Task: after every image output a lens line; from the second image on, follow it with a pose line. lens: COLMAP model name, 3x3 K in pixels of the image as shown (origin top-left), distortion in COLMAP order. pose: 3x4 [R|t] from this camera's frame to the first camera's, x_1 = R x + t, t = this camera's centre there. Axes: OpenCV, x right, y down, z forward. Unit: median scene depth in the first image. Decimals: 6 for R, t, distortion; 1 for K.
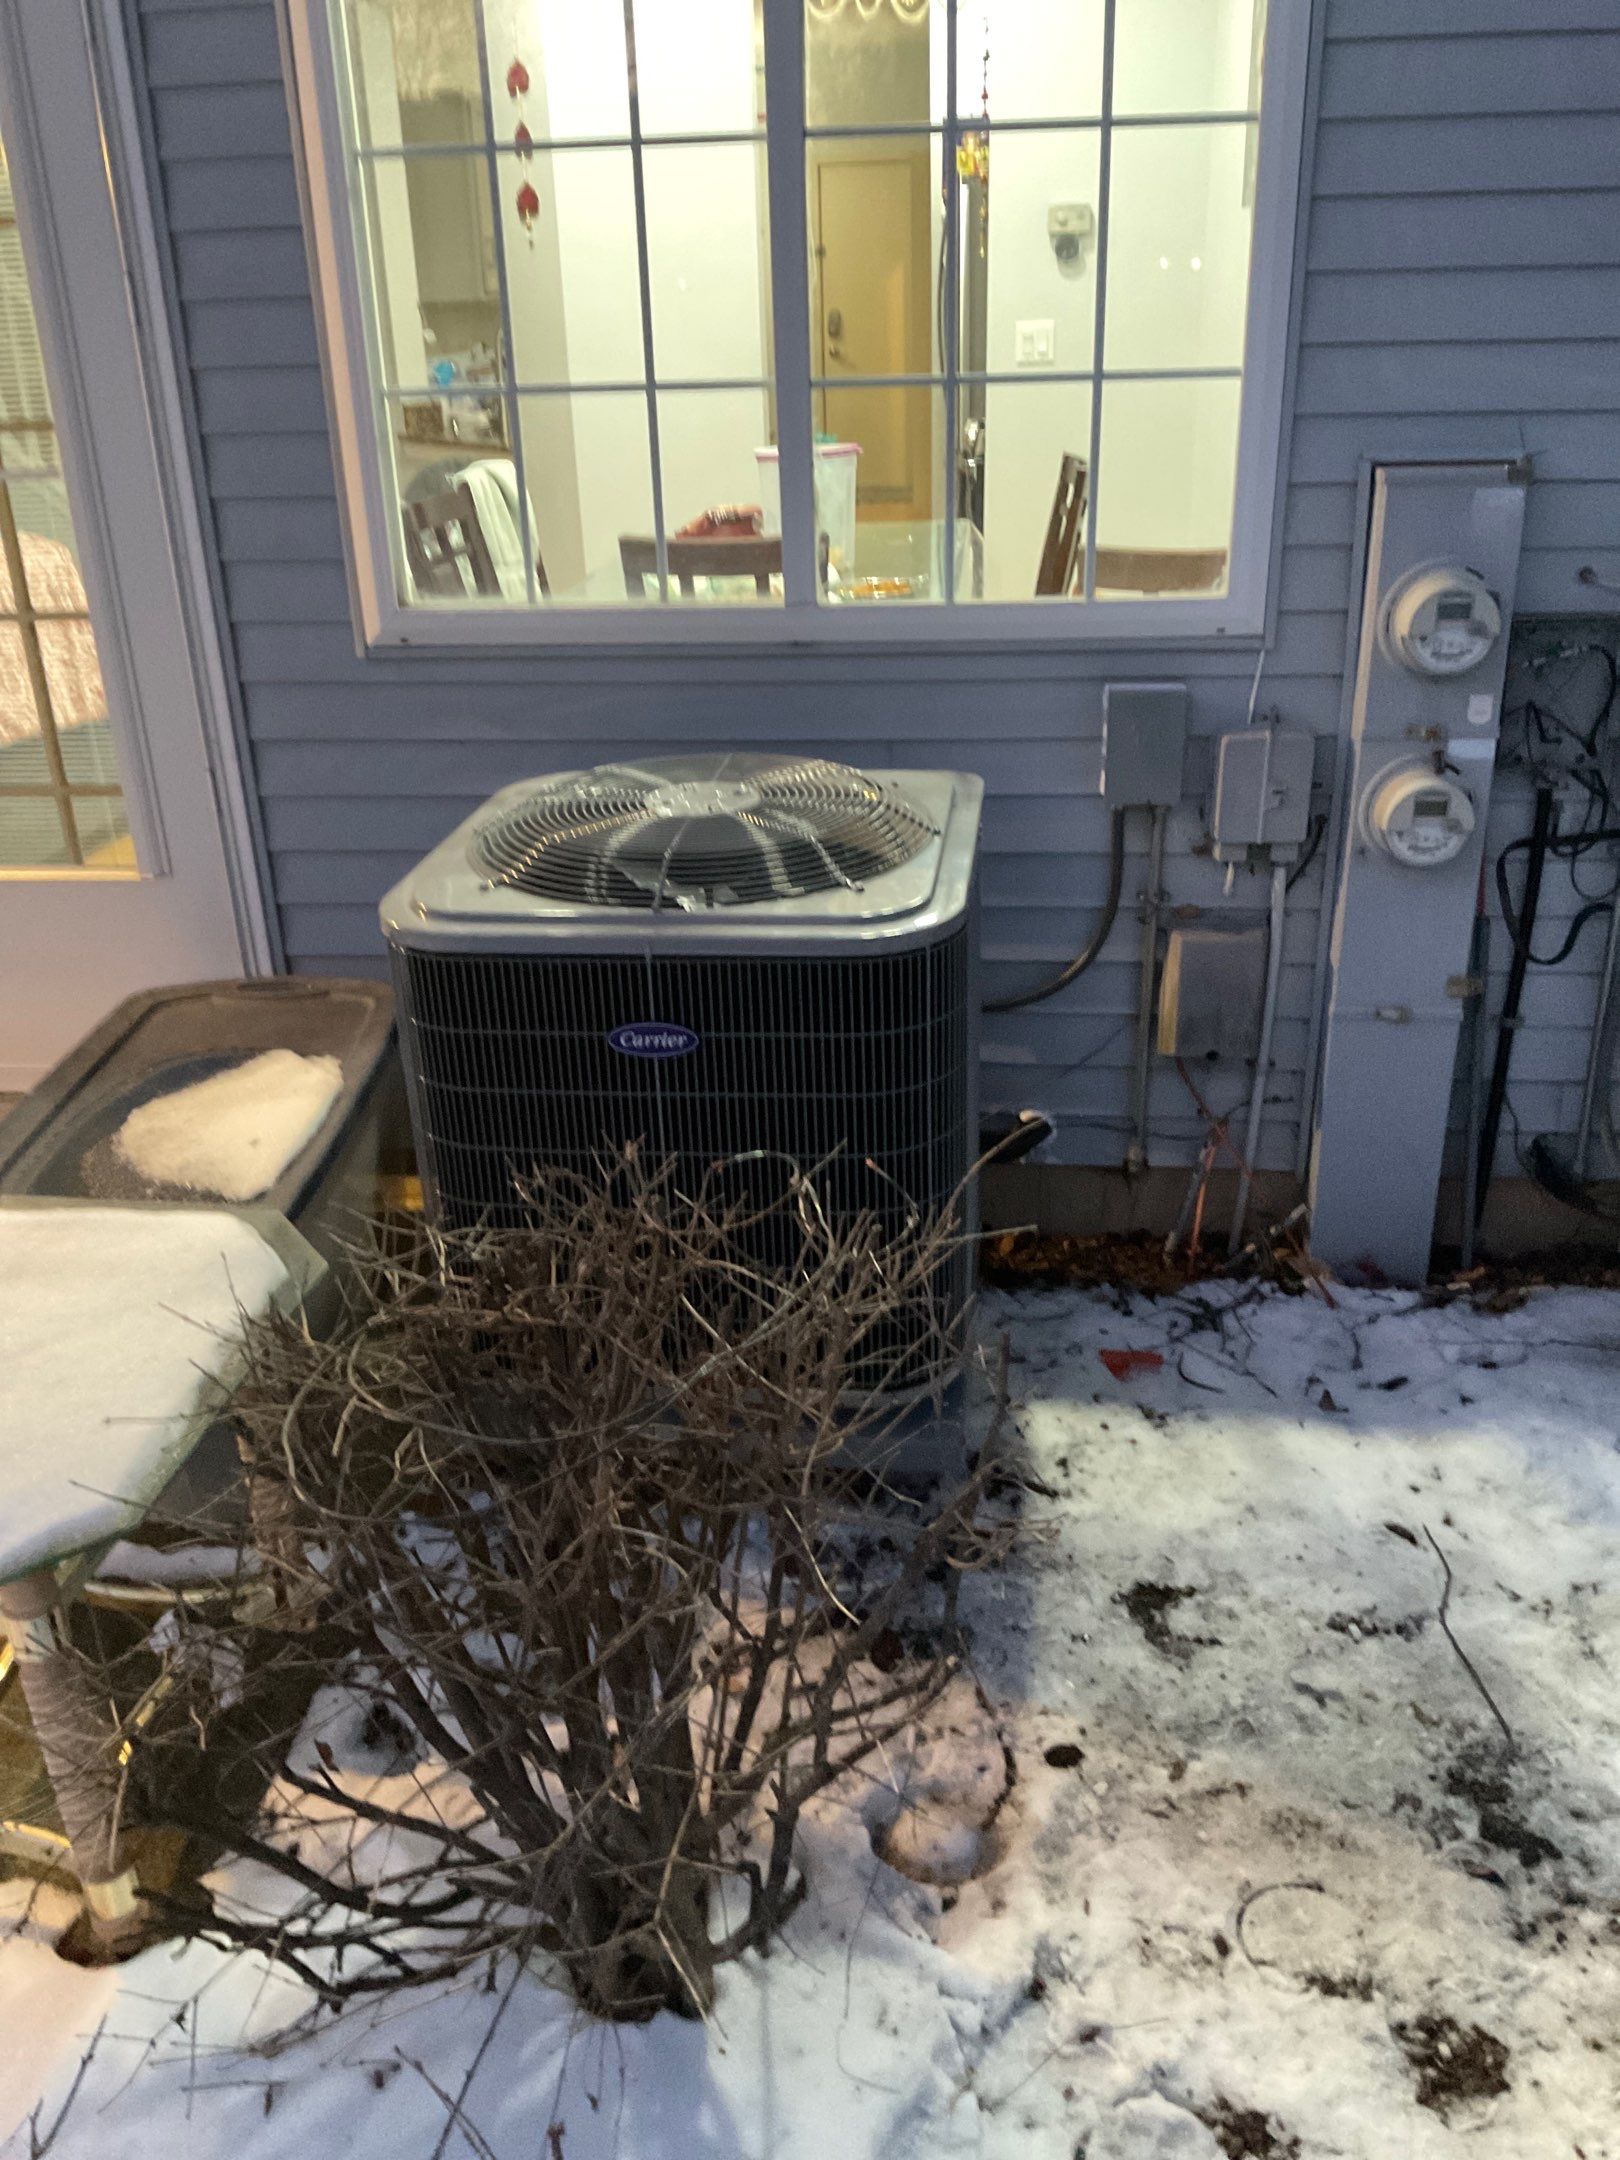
lens RADIAL K [[1790.2, 0, 807.1], [0, 1790.2, 1044.4], [0, 0, 1]] dist [0.122214, -0.262689]
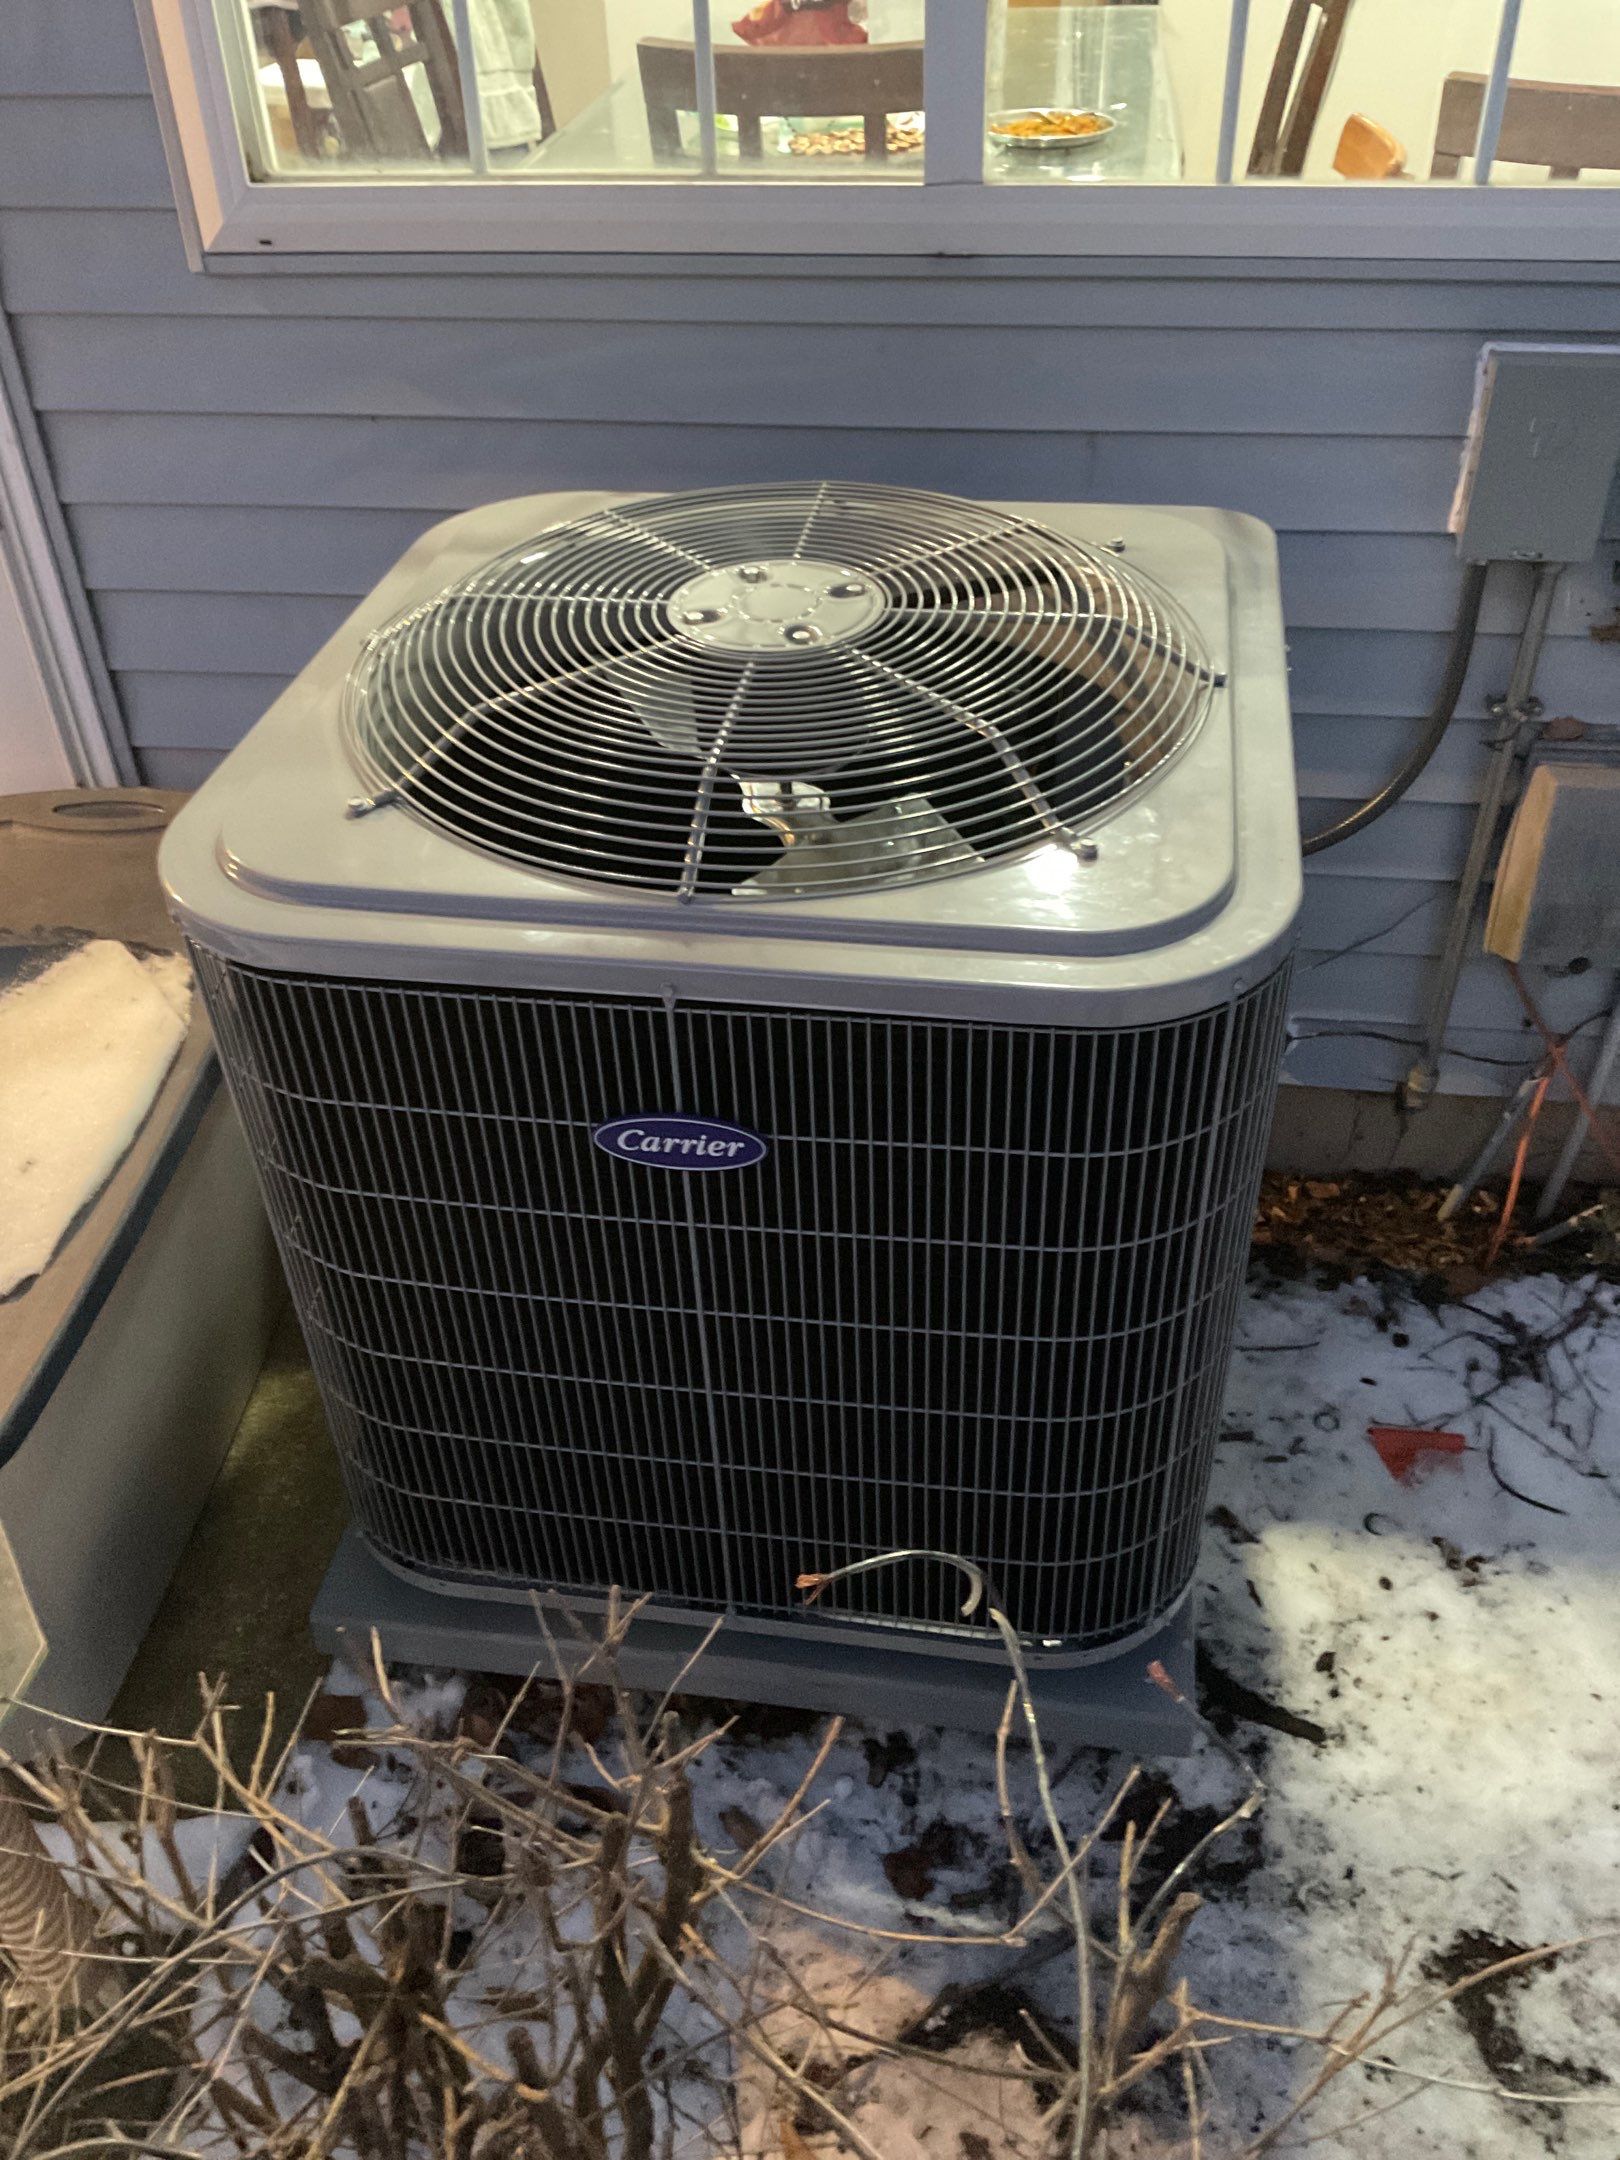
lens RADIAL K [[1807.8, 0, 794.0], [0, 1807.8, 1054.0], [0, 0, 1]] dist [0.037893, -0.079554]
pose [[0.999206, 0.023542, -0.032148, -0.028896], [-0.014809, 0.968418, 0.248893, -0.125070], [0.036992, -0.248219, 0.967997, 0.394569]]
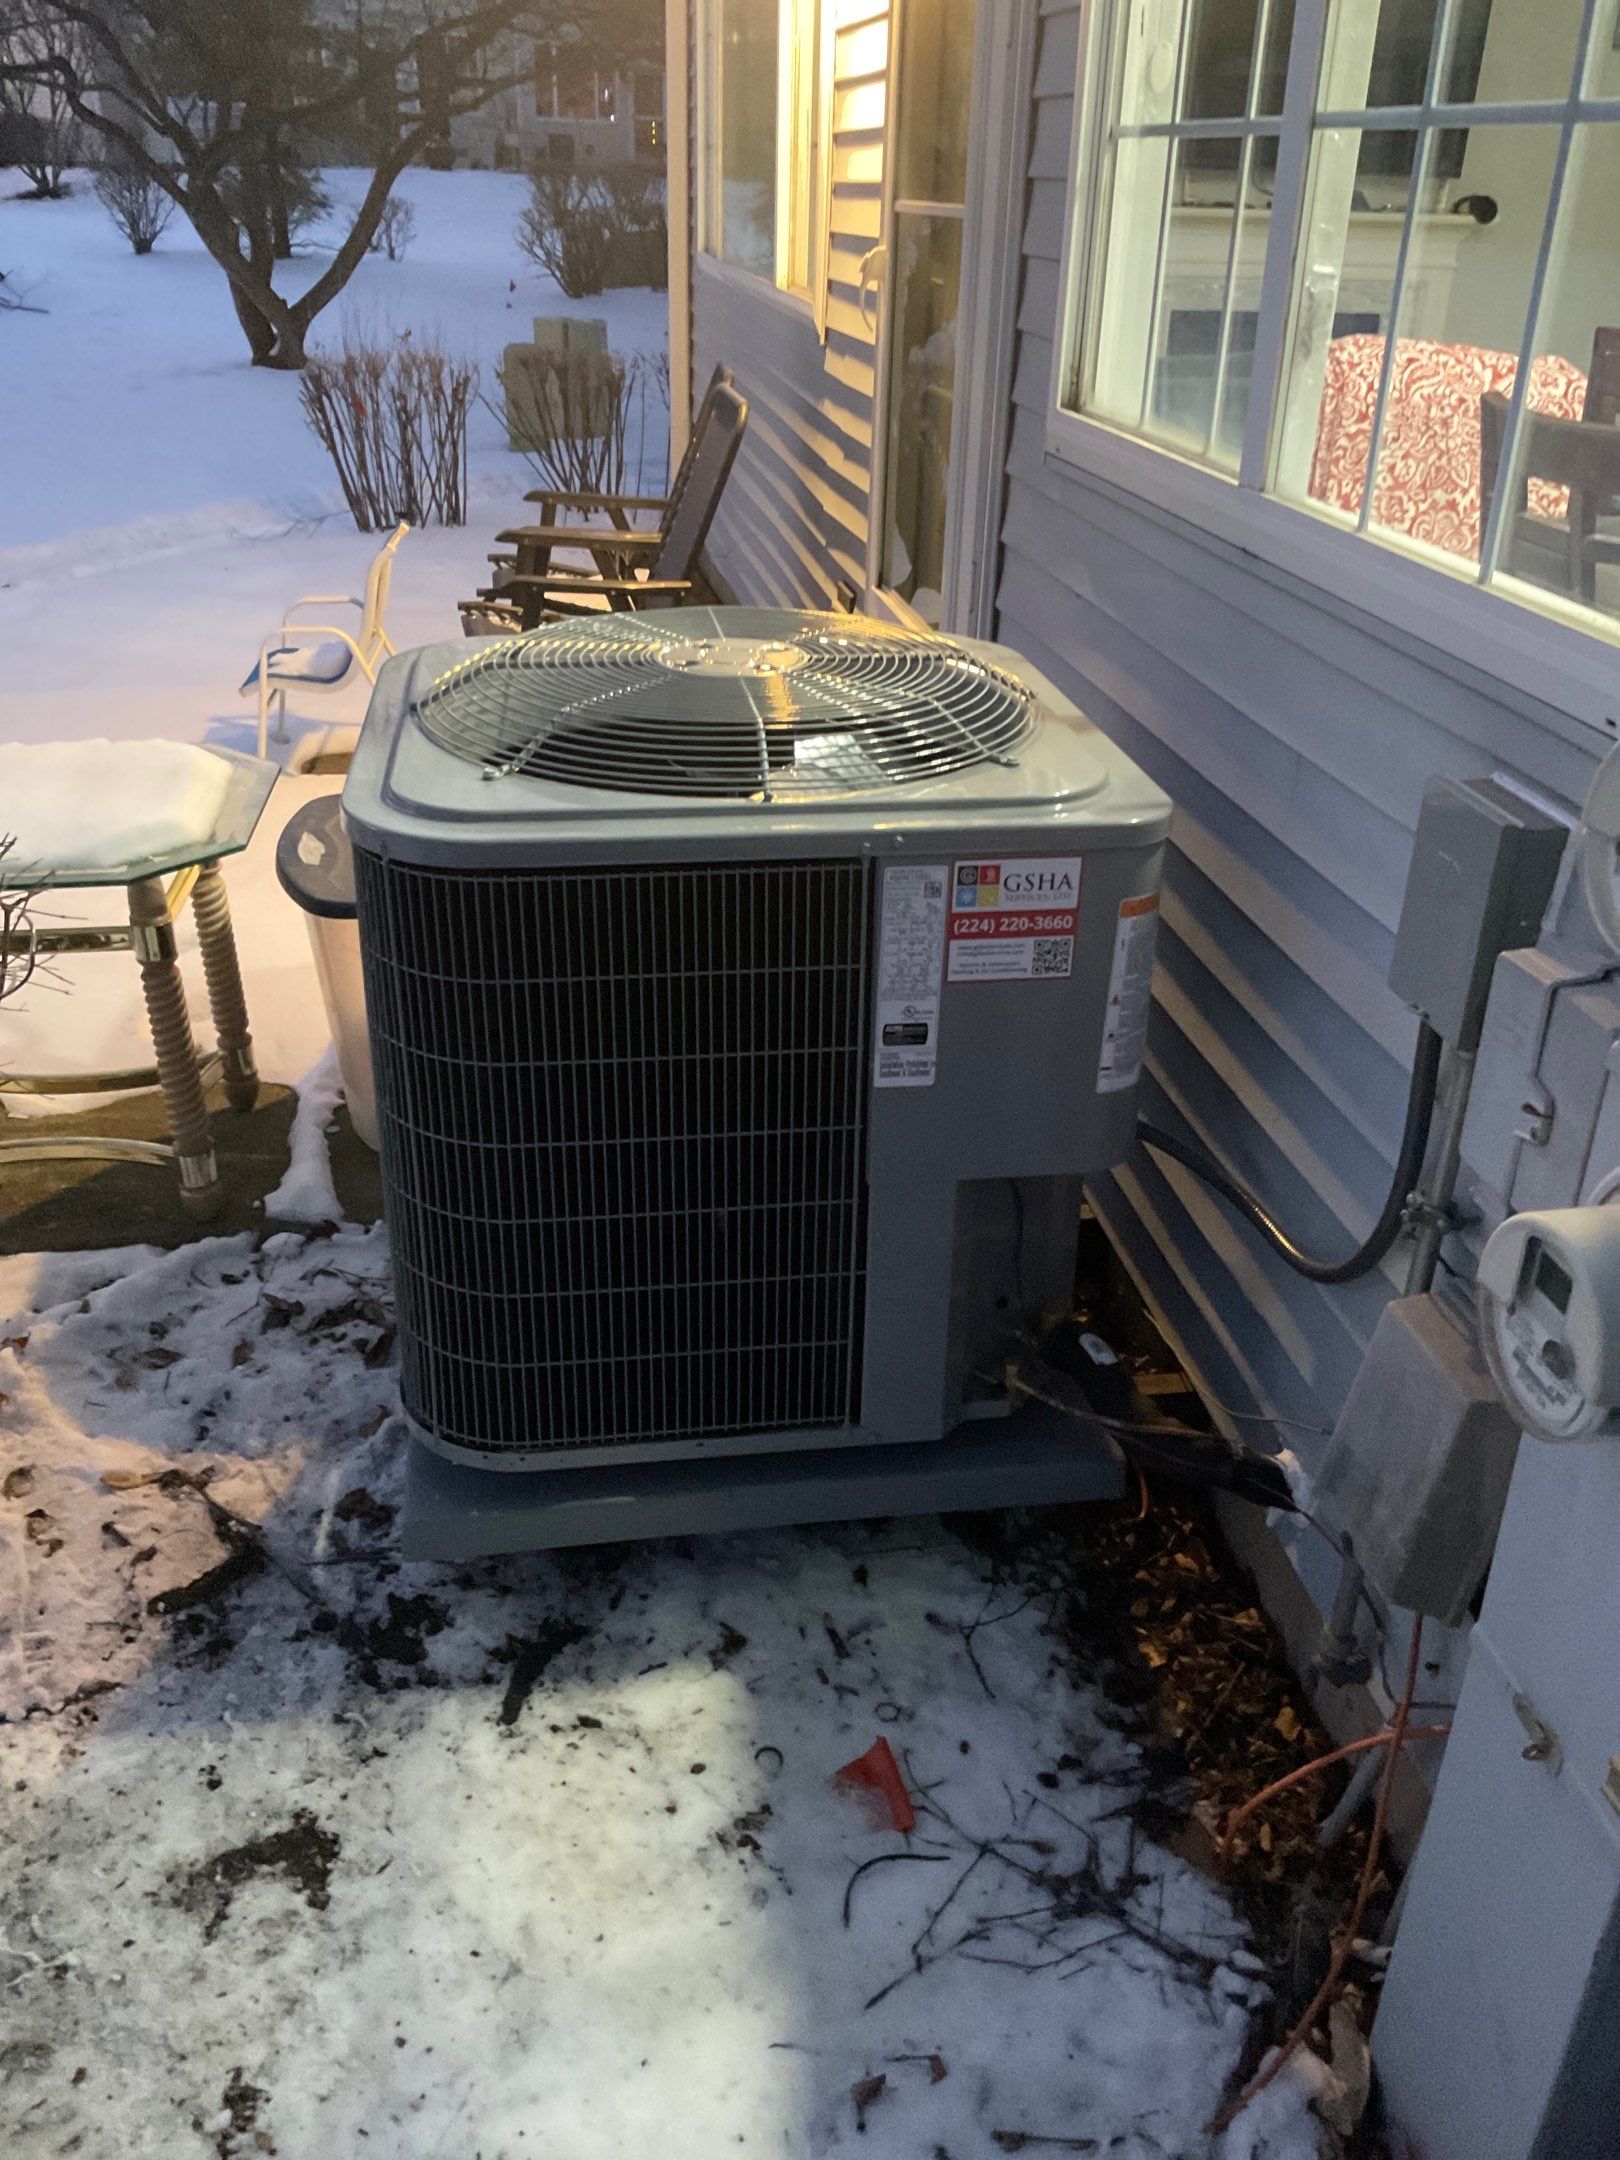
lens RADIAL K [[1790.2, 0, 807.1], [0, 1790.2, 1044.4], [0, 0, 1]] dist [0.122214, -0.262689]
pose [[0.264646, 0.449858, -0.852989, 0.588096], [-0.407599, 0.853813, 0.323832, -0.225882], [0.873971, 0.261976, 0.409320, 0.673816]]
